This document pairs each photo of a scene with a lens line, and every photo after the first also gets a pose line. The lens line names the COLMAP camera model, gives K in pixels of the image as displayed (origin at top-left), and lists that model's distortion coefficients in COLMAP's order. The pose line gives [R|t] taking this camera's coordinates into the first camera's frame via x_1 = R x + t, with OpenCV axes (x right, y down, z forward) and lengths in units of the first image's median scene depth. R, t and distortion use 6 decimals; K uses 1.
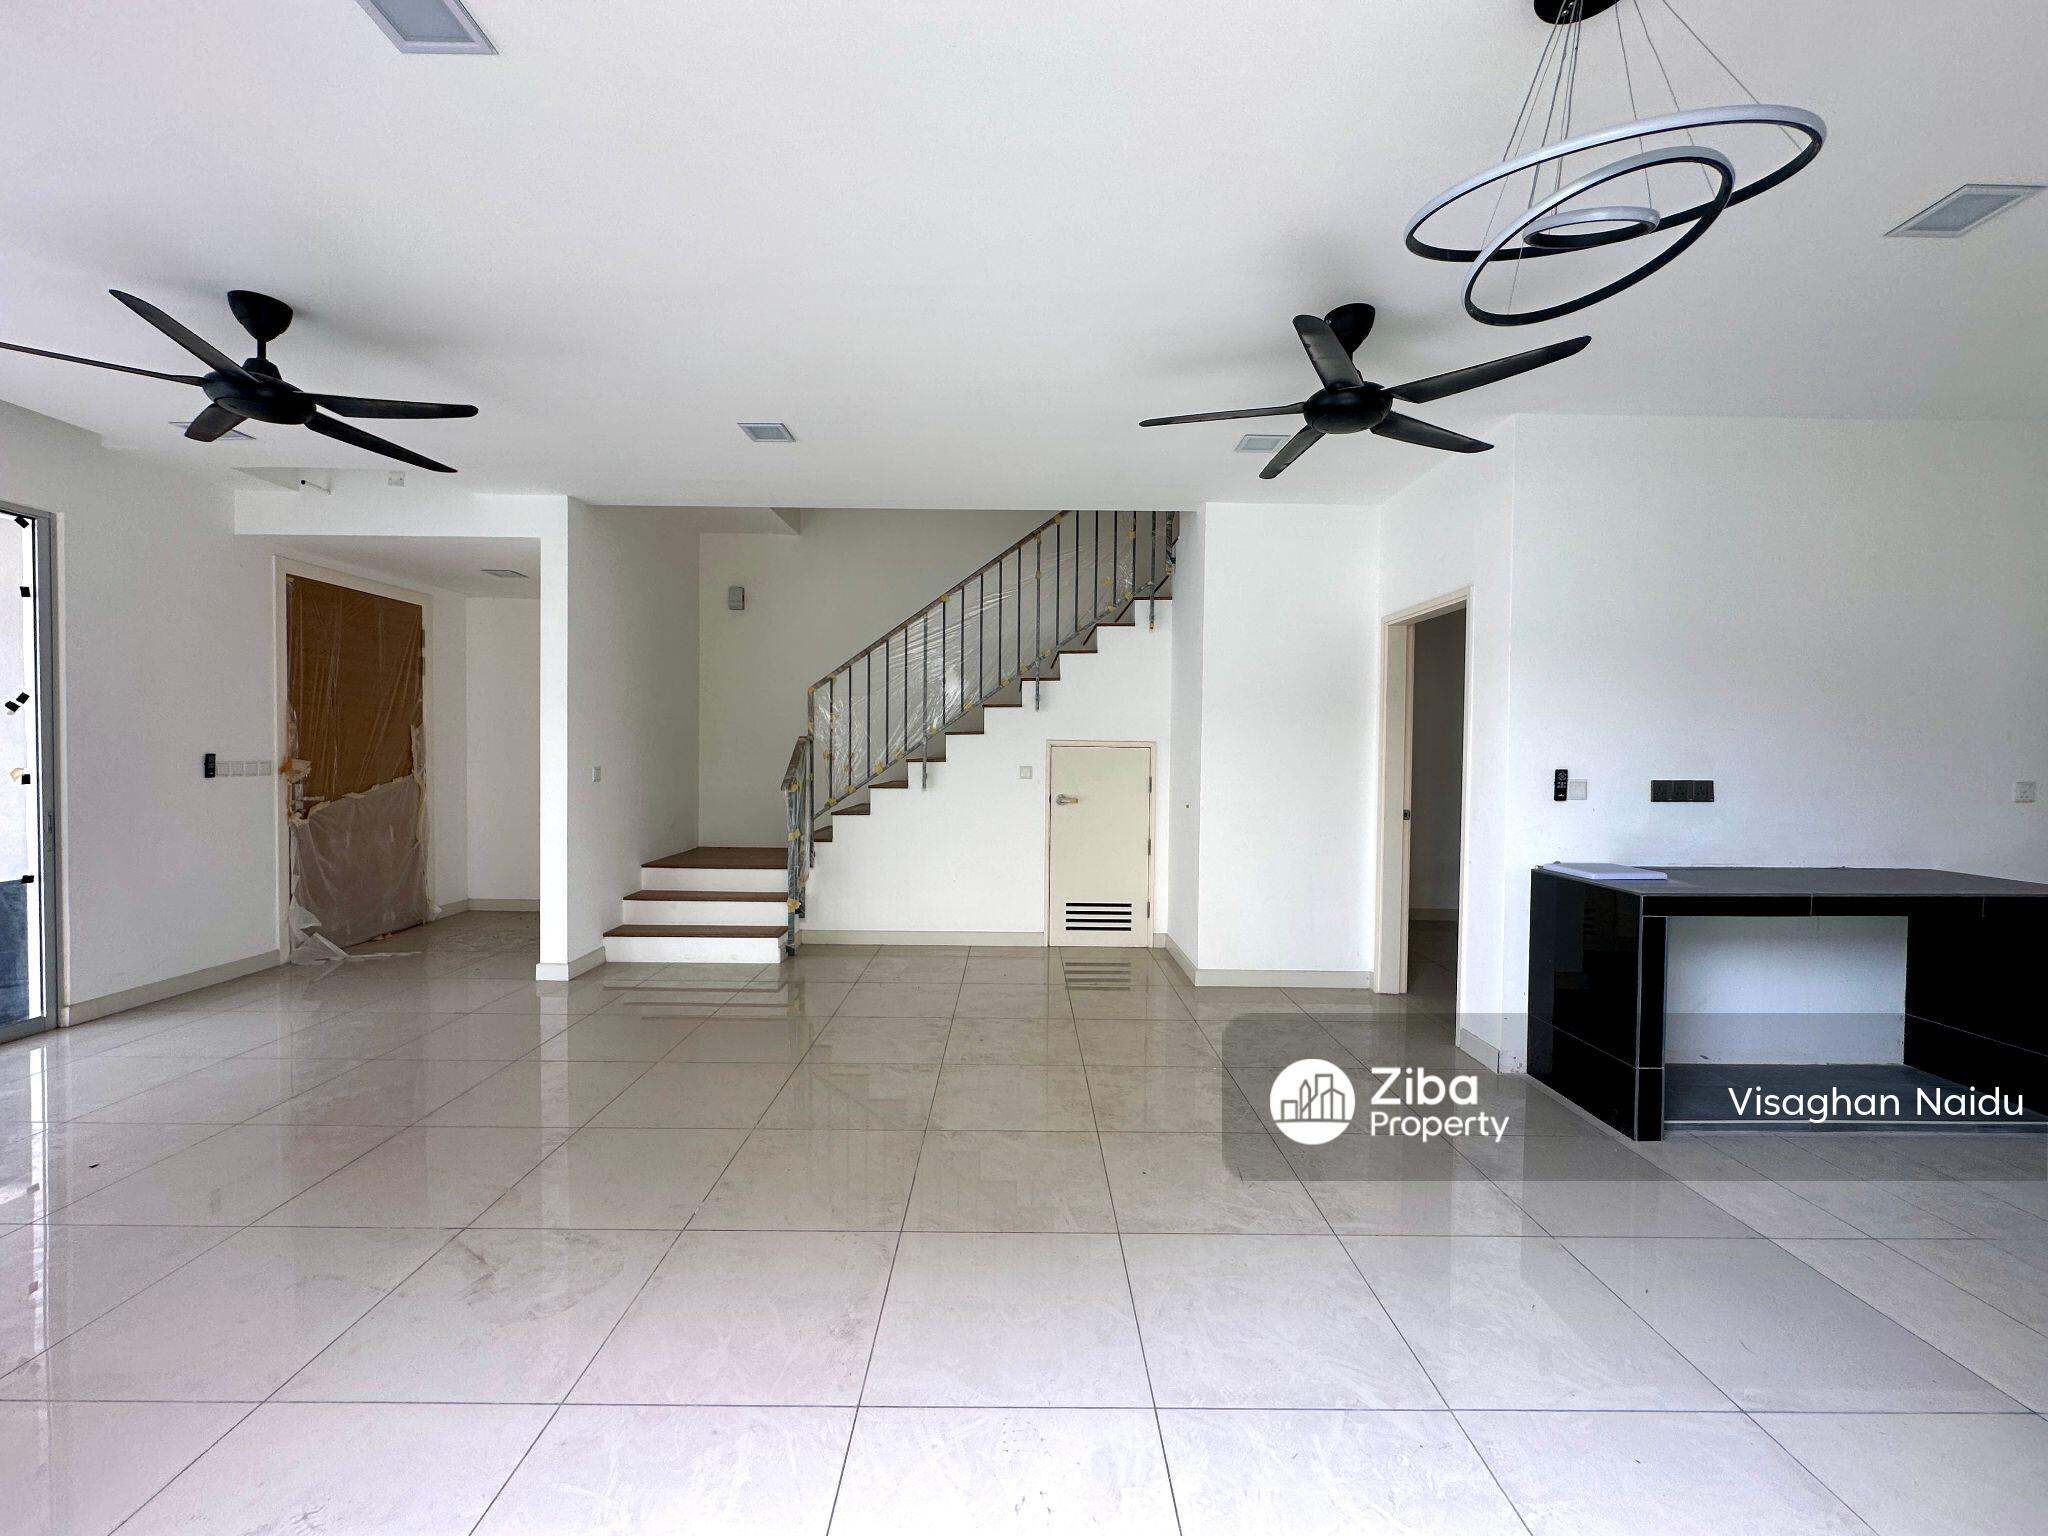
lens RADIAL K [[812.2, 0, 1024.7], [0, 812.2, 765.4], [0, 0, 1]] dist [-0.006034, 0.000924]
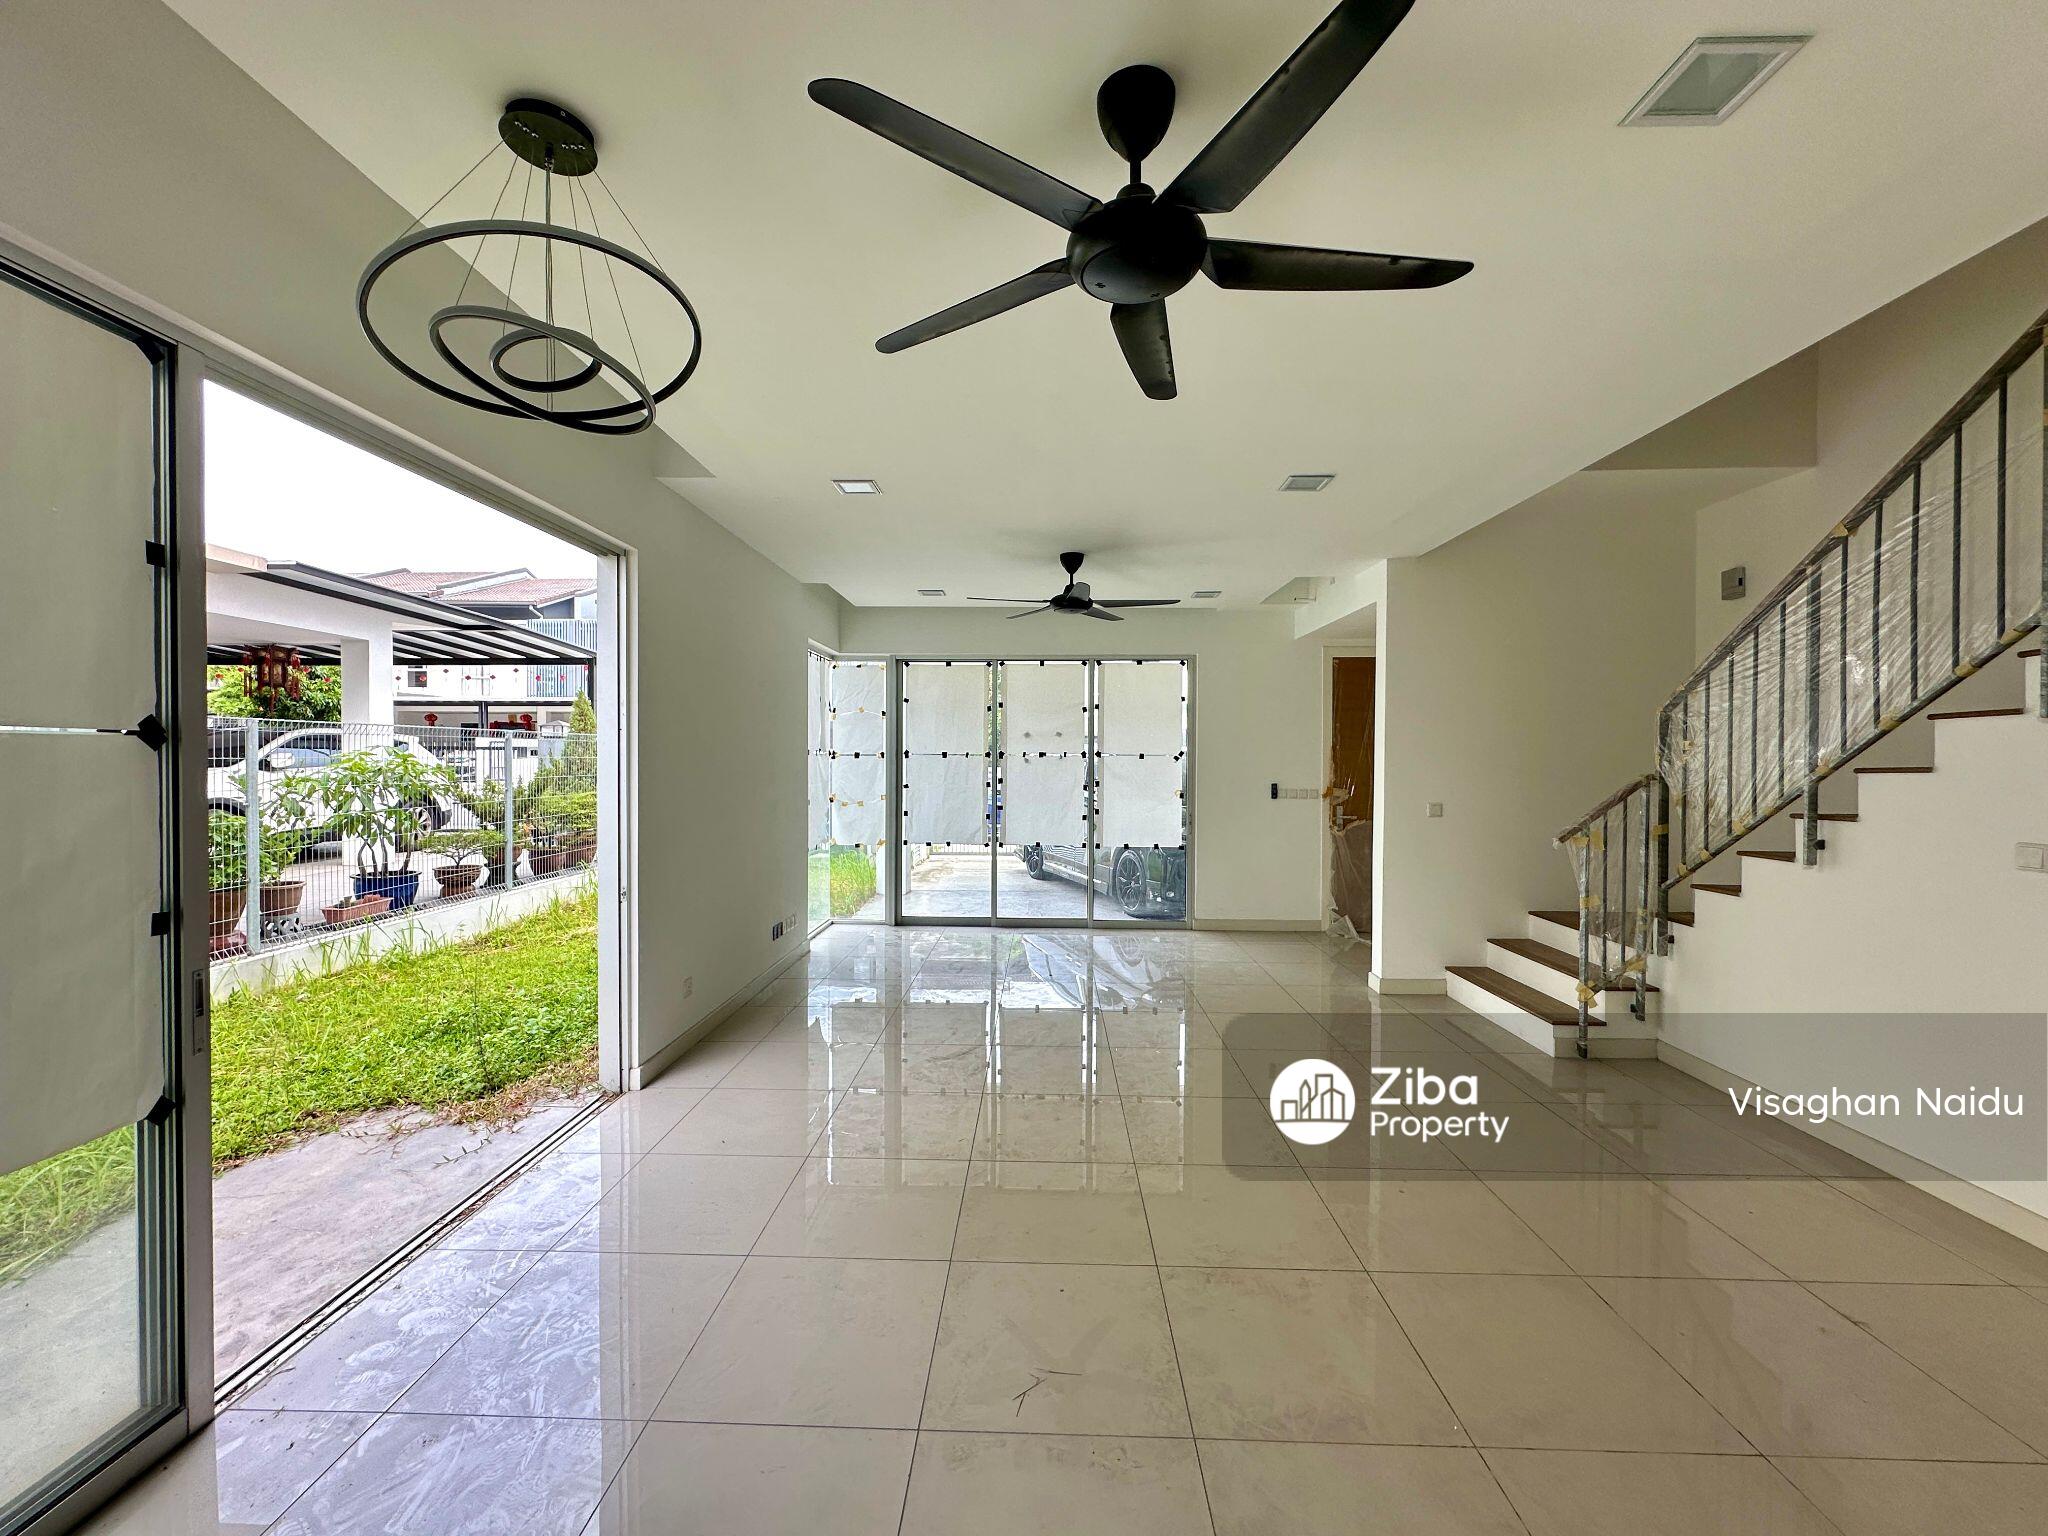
lens RADIAL K [[812.2, 0, 1014.3], [0, 812.2, 770.3], [0, 0, 1]] dist [-0.006034, 0.000924]
pose [[-0.047620, 0.003538, -0.998859, 0.478918], [-0.022767, 0.999730, 0.004626, -0.029213], [0.998606, 0.022961, -0.047526, 0.456990]]
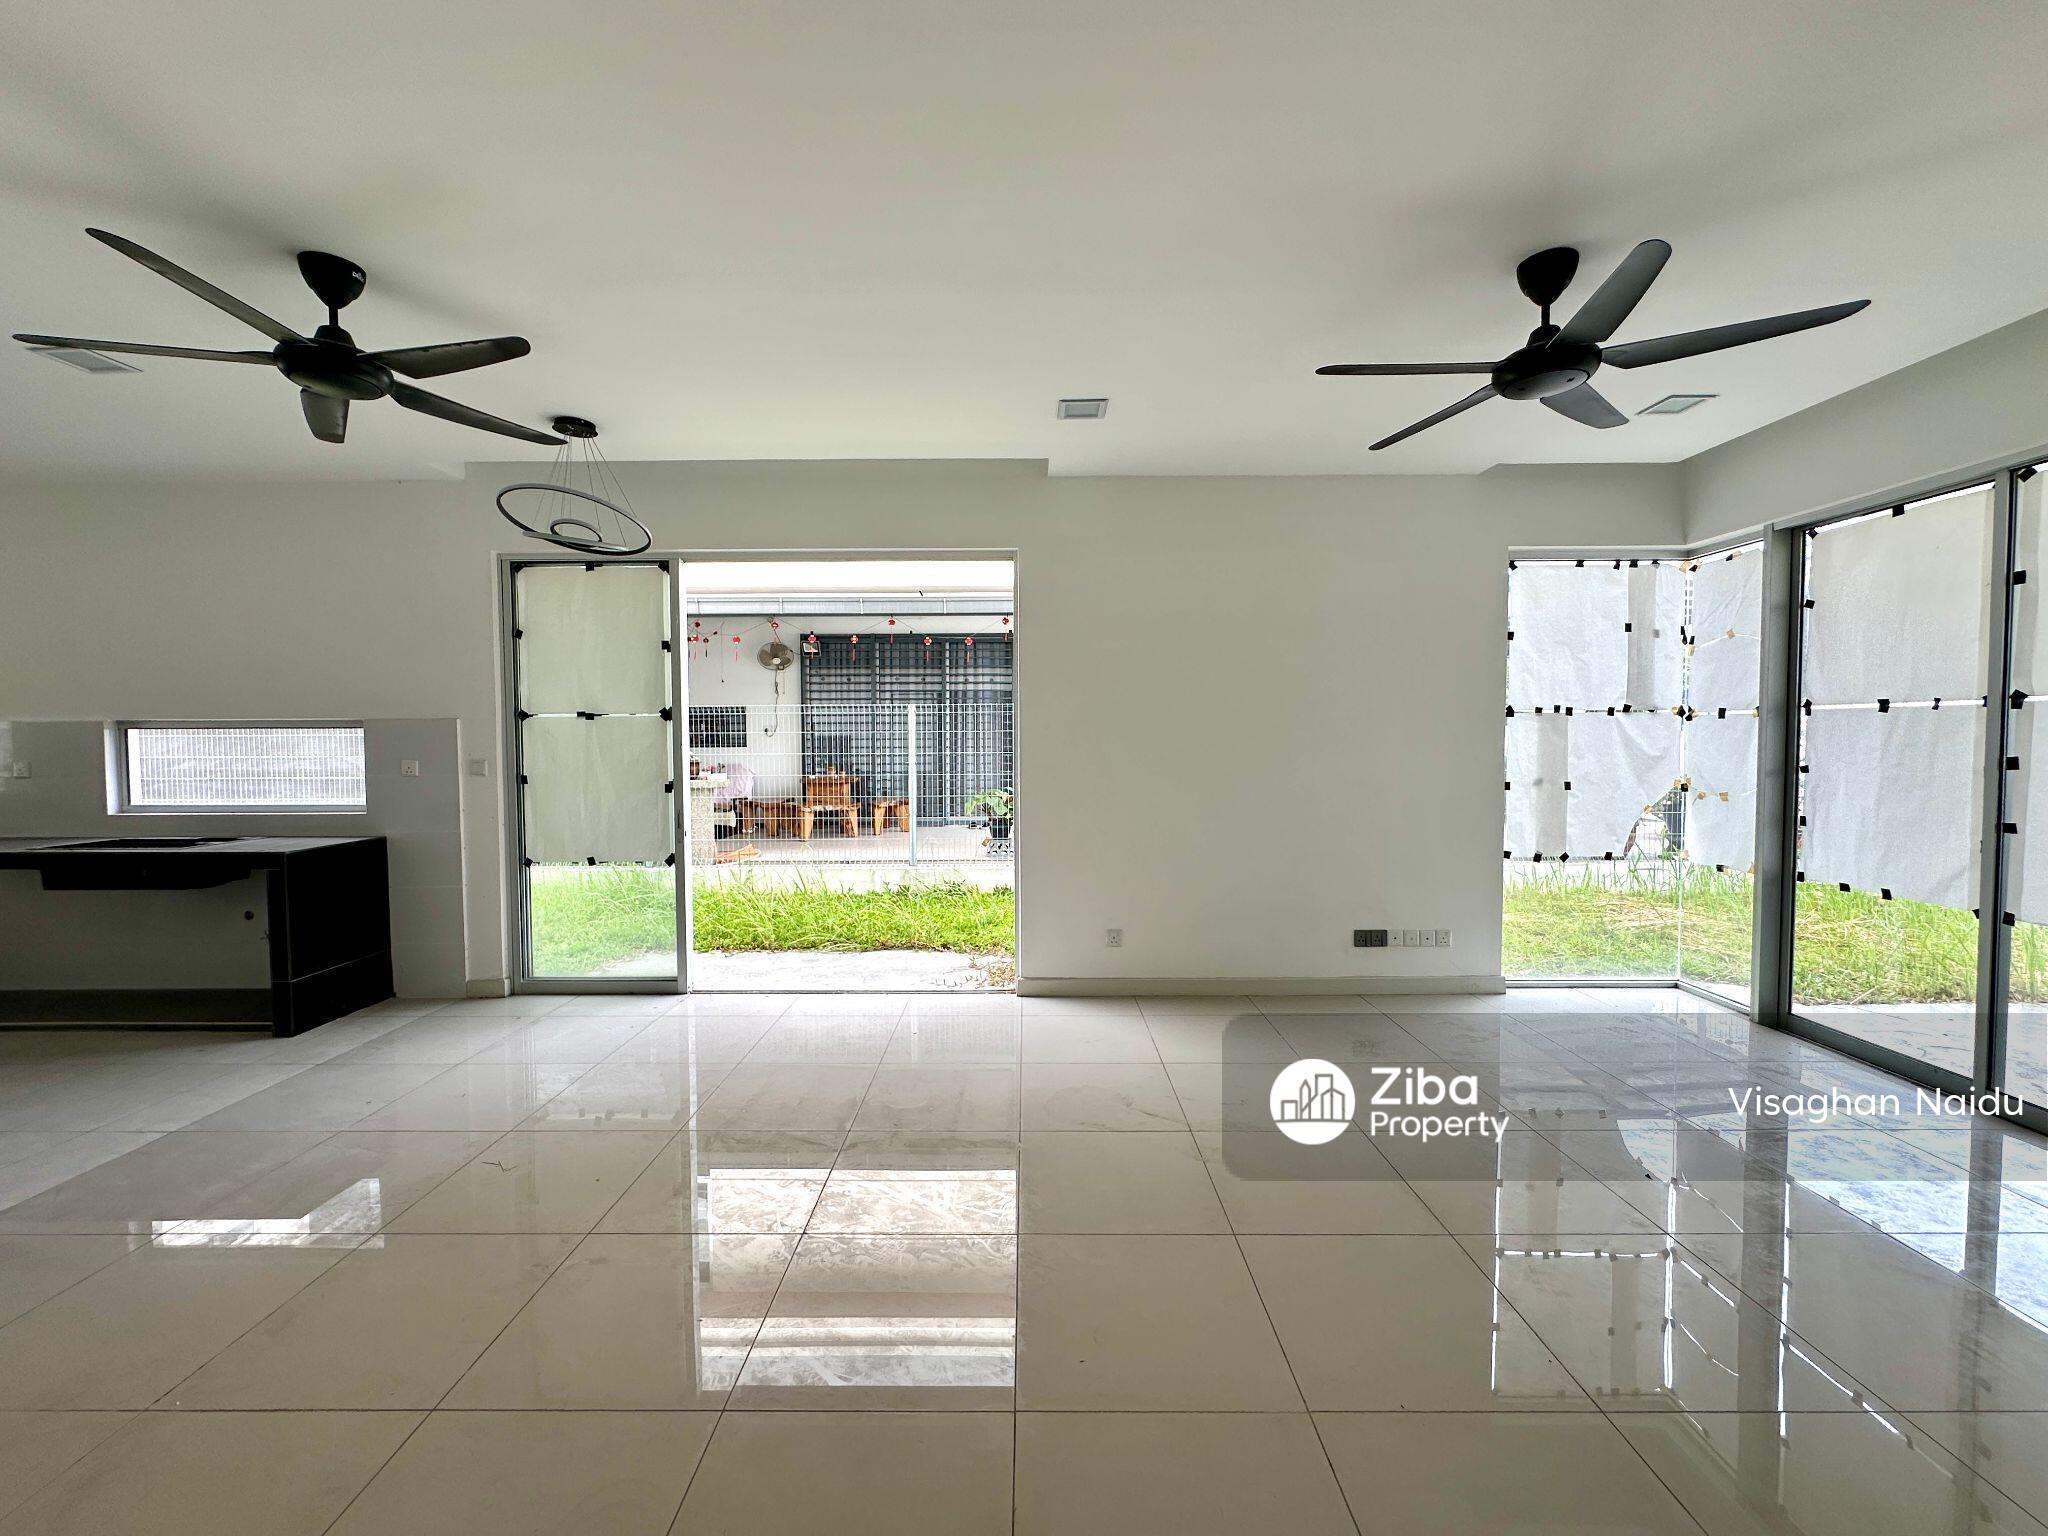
lens RADIAL K [[812.2, 0, 1014.9], [0, 812.2, 761.3], [0, 0, 1]] dist [-0.006034, 0.000924]
pose [[-0.999918, -0.008266, 0.009807, -0.178173], [-0.007761, 0.998698, 0.050426, -0.029404], [-0.010212, 0.050346, -0.998680, 0.918455]]
